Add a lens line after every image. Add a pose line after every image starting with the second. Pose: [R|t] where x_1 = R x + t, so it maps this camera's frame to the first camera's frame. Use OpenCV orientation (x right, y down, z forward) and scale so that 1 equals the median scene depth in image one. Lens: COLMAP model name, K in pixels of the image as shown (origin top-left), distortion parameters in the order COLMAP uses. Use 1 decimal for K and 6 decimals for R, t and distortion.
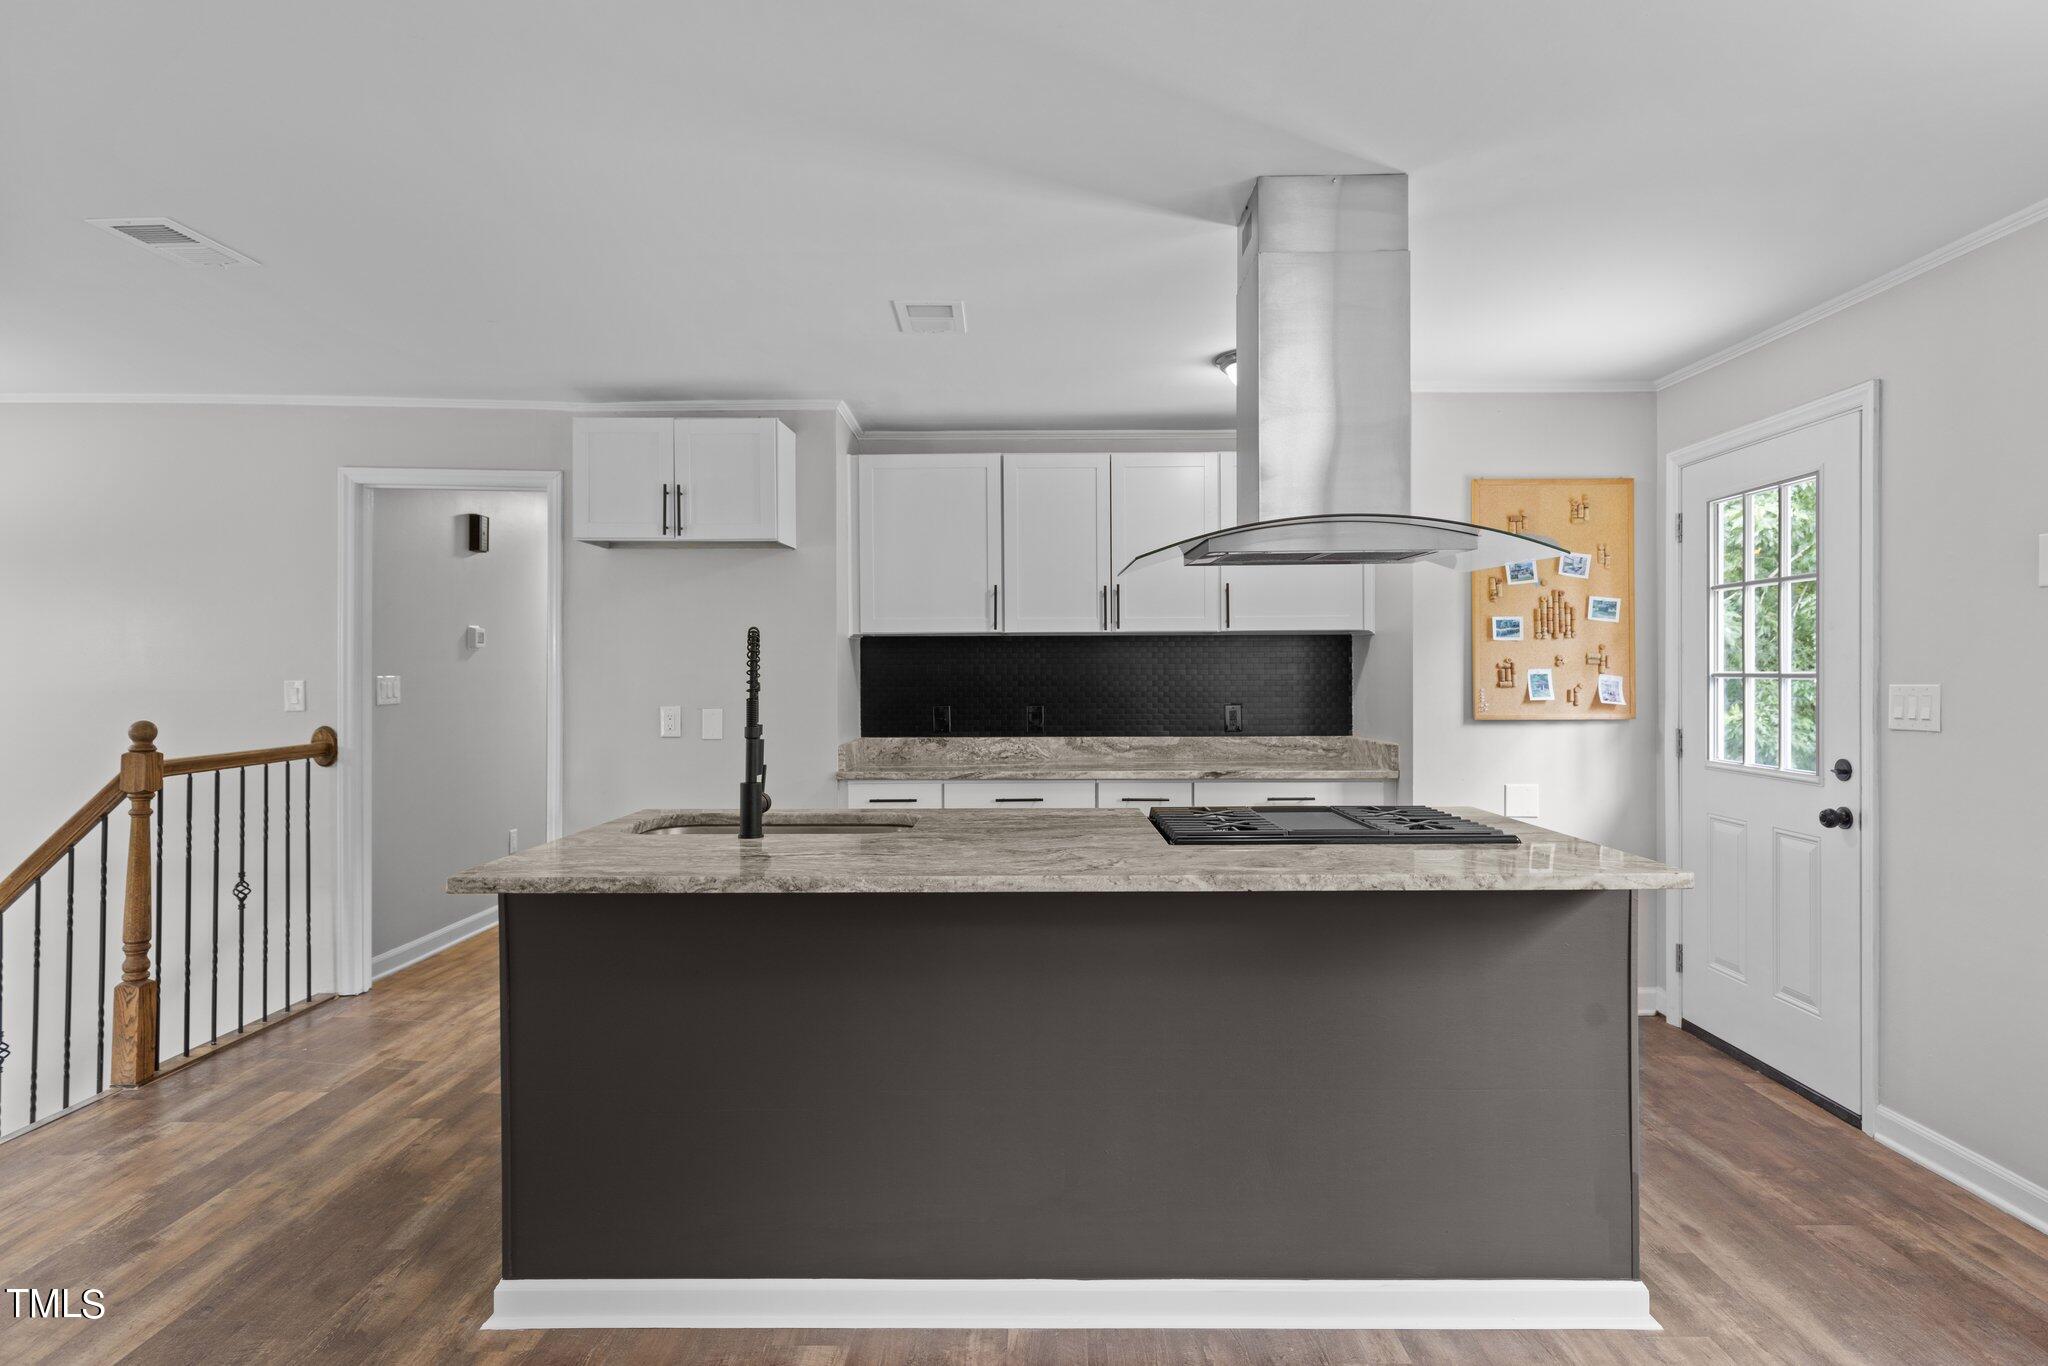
lens RADIAL K [[1125.8, 0, 1032.8], [0, 1125.8, 675.9], [0, 0, 1]] dist [0.008309, 0.000051]
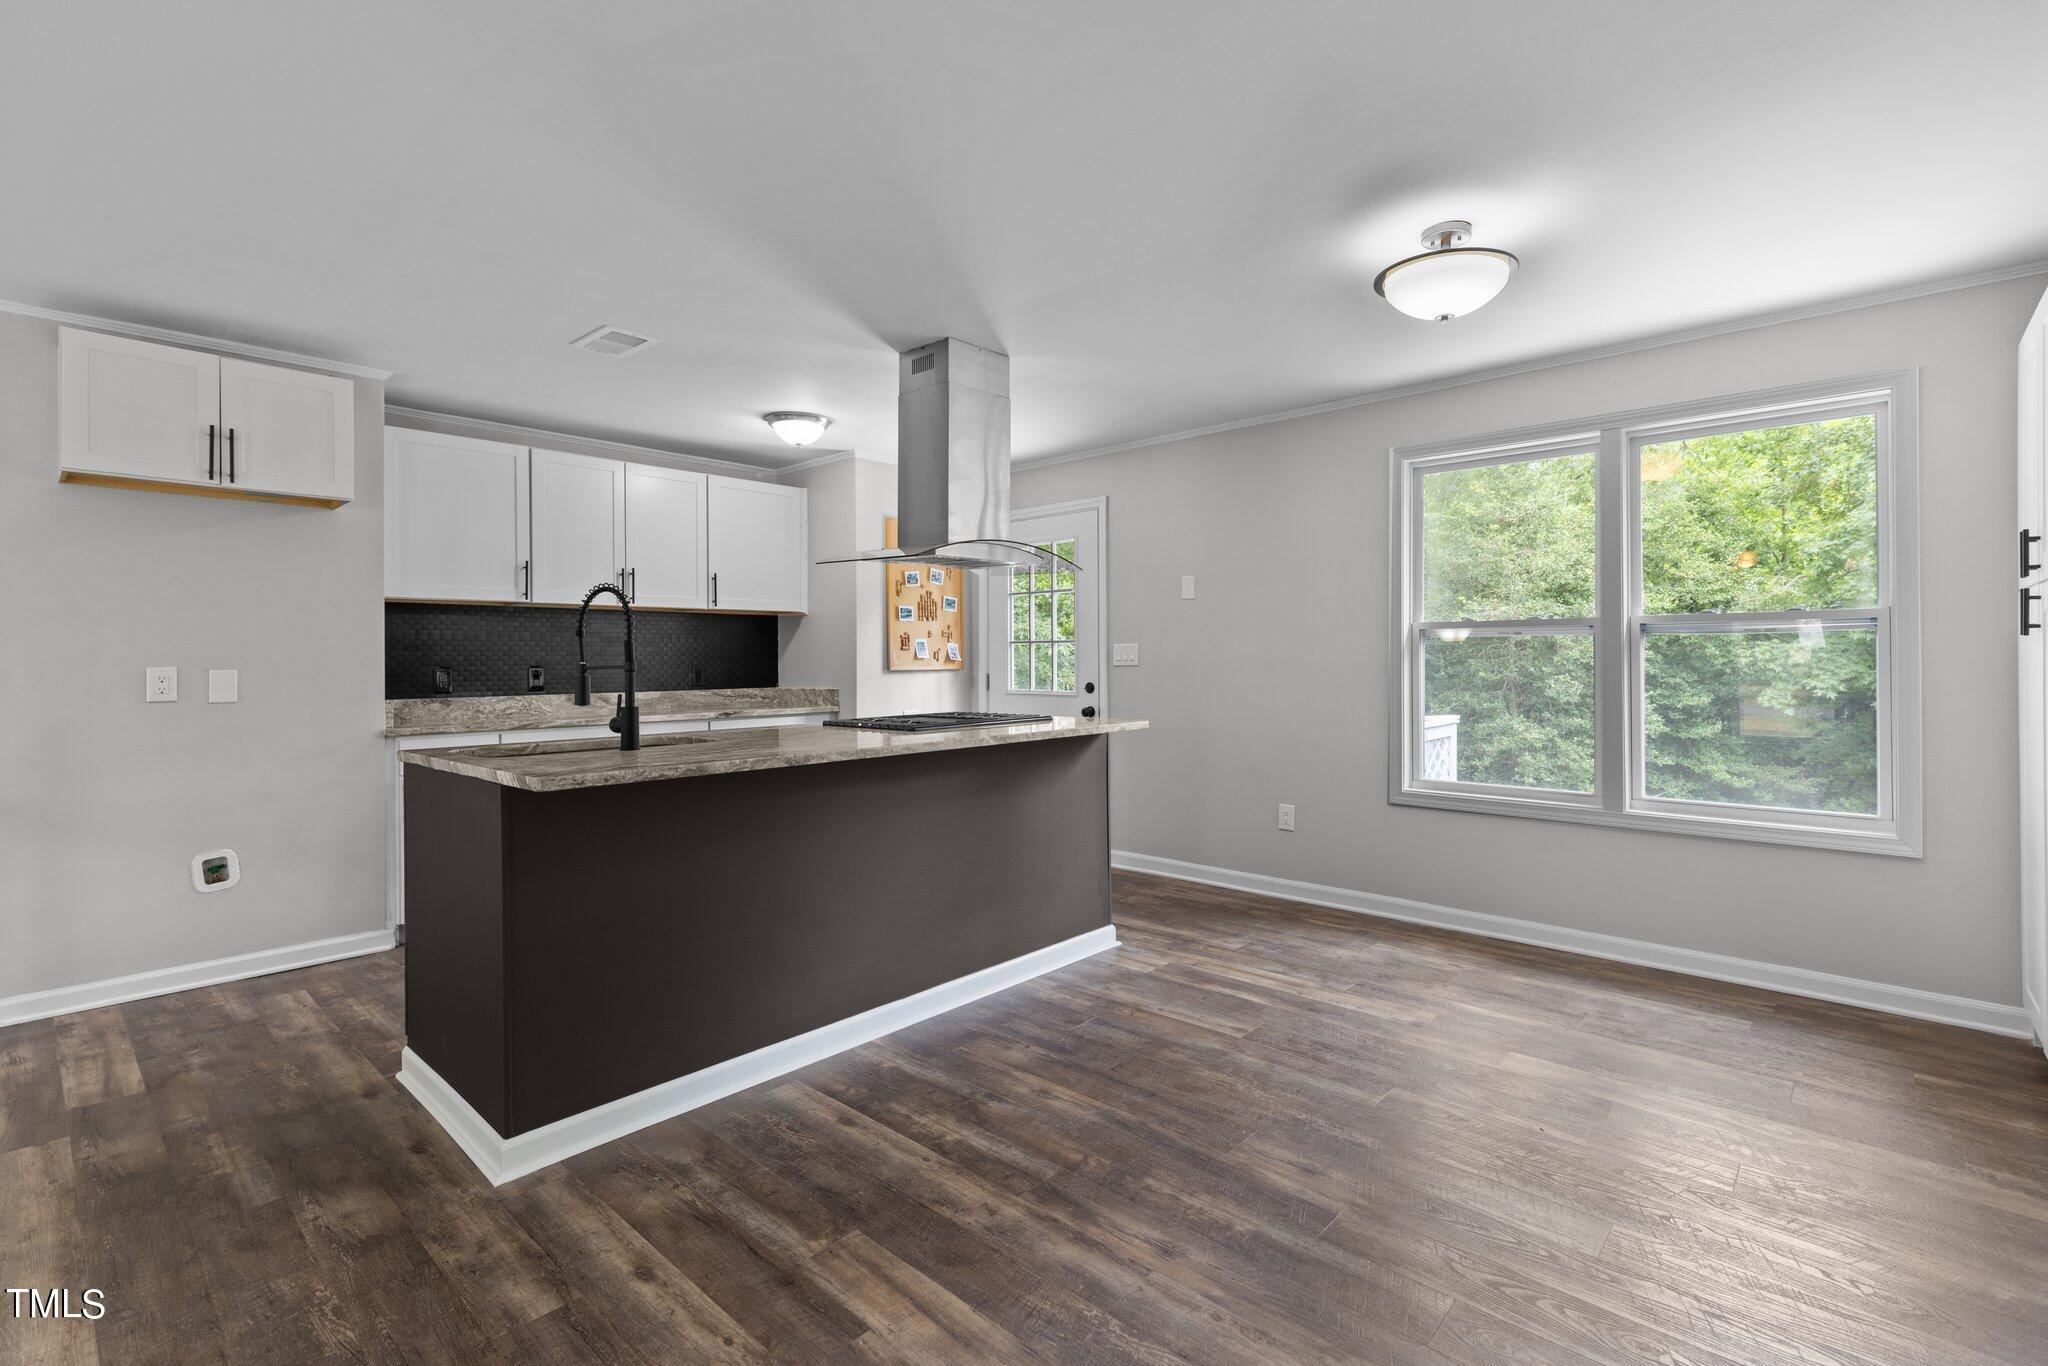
lens RADIAL K [[923.8, 0, 1036.6], [0, 923.8, 655.8], [0, 0, 1]] dist [0.005822, 0.000358]
pose [[0.666748, 0.001671, 0.745282, -0.435357], [0.006443, 0.999947, -0.008006, 0.030062], [-0.745256, 0.010140, 0.666702, -0.015438]]
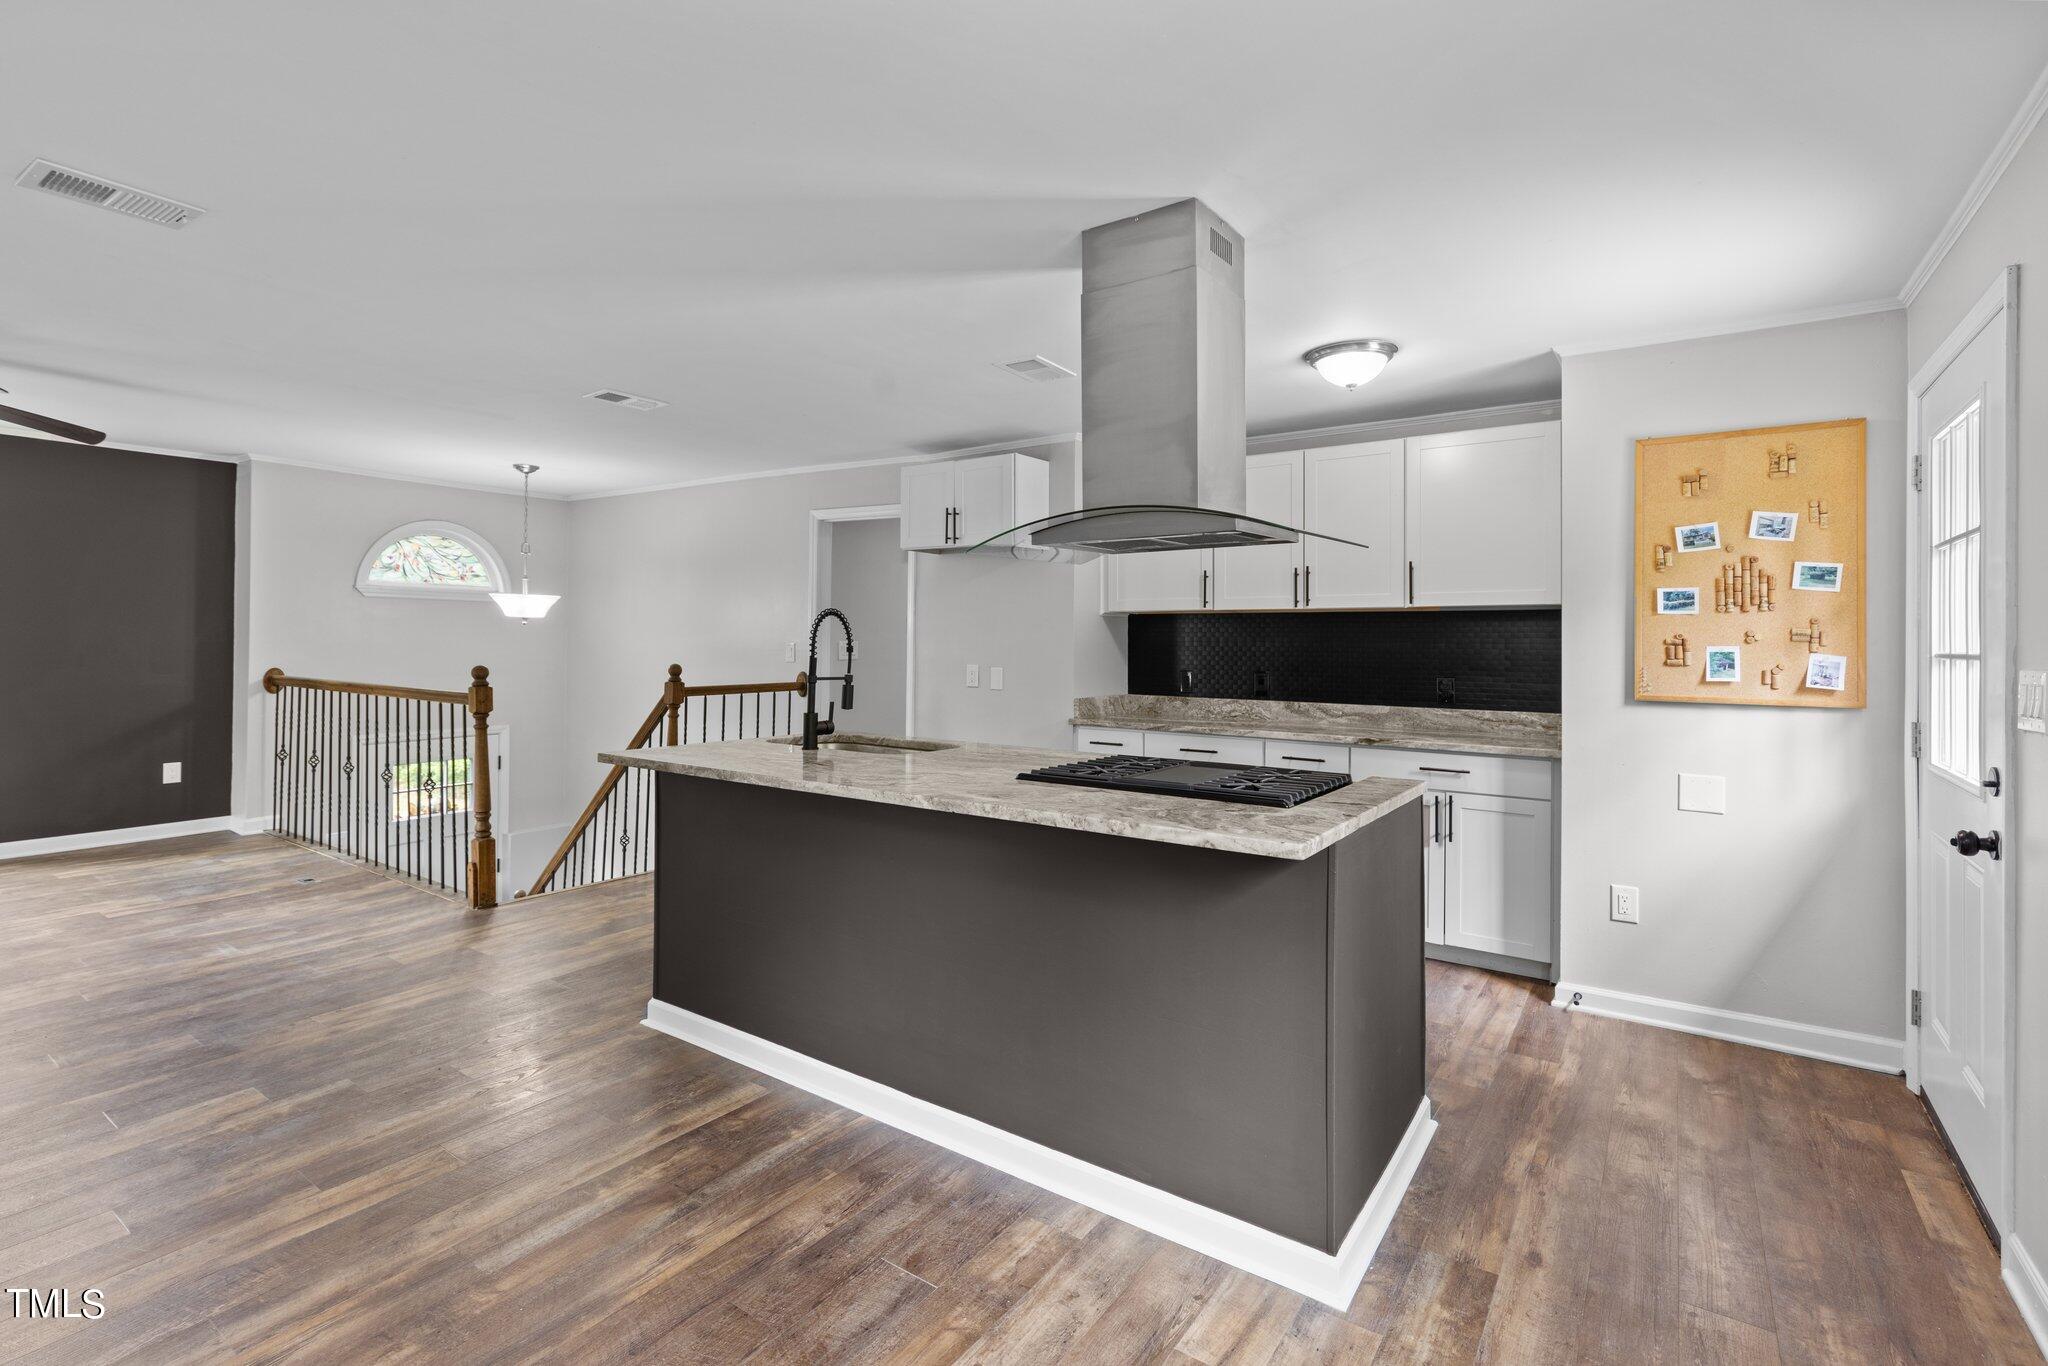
lens RADIAL K [[936.1, 0, 1023.2], [0, 936.1, 634.9], [0, 0, 1]] dist [0.003543, 0.000035]
pose [[0.823899, 0.006718, -0.566696, 0.414394], [-0.014556, 0.999851, -0.009310, -0.000147], [0.566549, 0.015919, 0.823874, 0.083668]]
